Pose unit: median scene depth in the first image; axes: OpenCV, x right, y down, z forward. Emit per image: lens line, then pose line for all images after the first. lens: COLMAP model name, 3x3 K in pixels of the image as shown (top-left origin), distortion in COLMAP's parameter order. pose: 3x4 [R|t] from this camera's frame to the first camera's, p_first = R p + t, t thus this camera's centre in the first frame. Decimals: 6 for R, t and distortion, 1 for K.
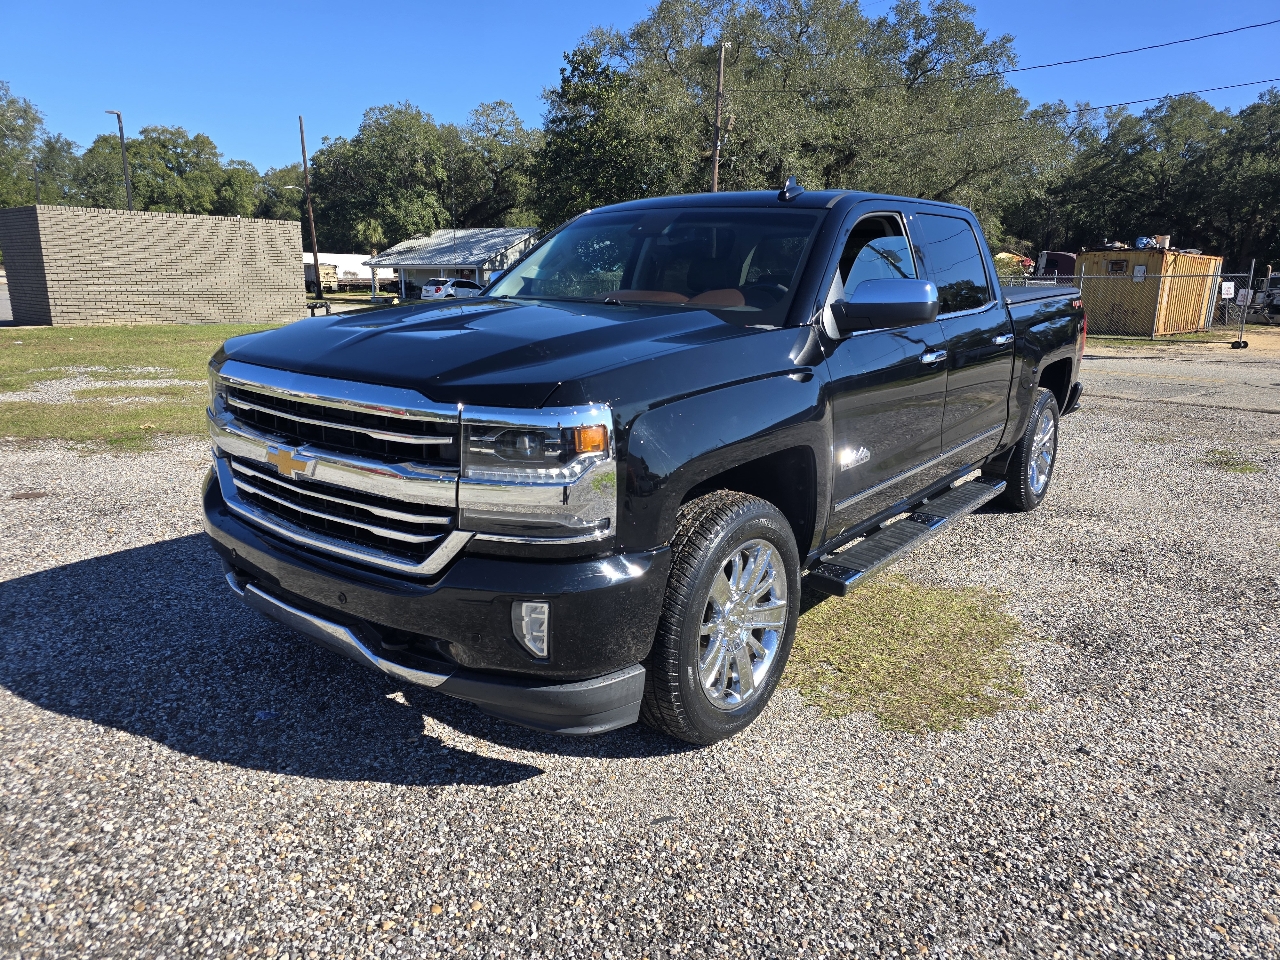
lens RADIAL K [[877.0, 0, 640.0], [0, 877.0, 480.0], [0, 0, 1]] dist [0.053957, -0.042858]
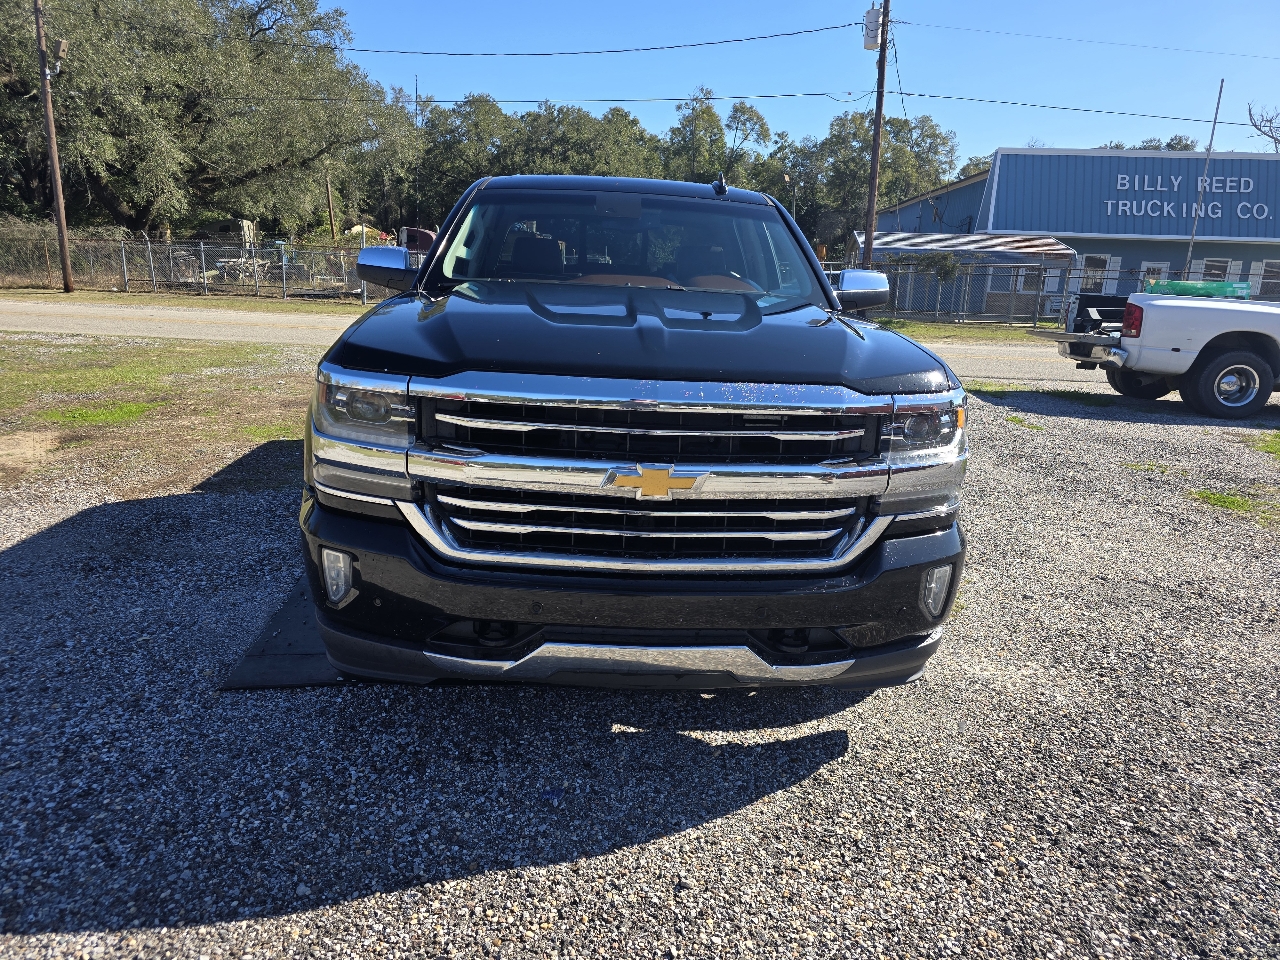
lens RADIAL K [[877.0, 0, 640.0], [0, 877.0, 480.0], [0, 0, 1]] dist [0.053957, -0.042858]
pose [[0.730412, -0.146231, 0.667170, -0.914928], [0.124237, 0.988962, 0.080747, -0.087302], [-0.671613, 0.023908, 0.740516, 0.338485]]
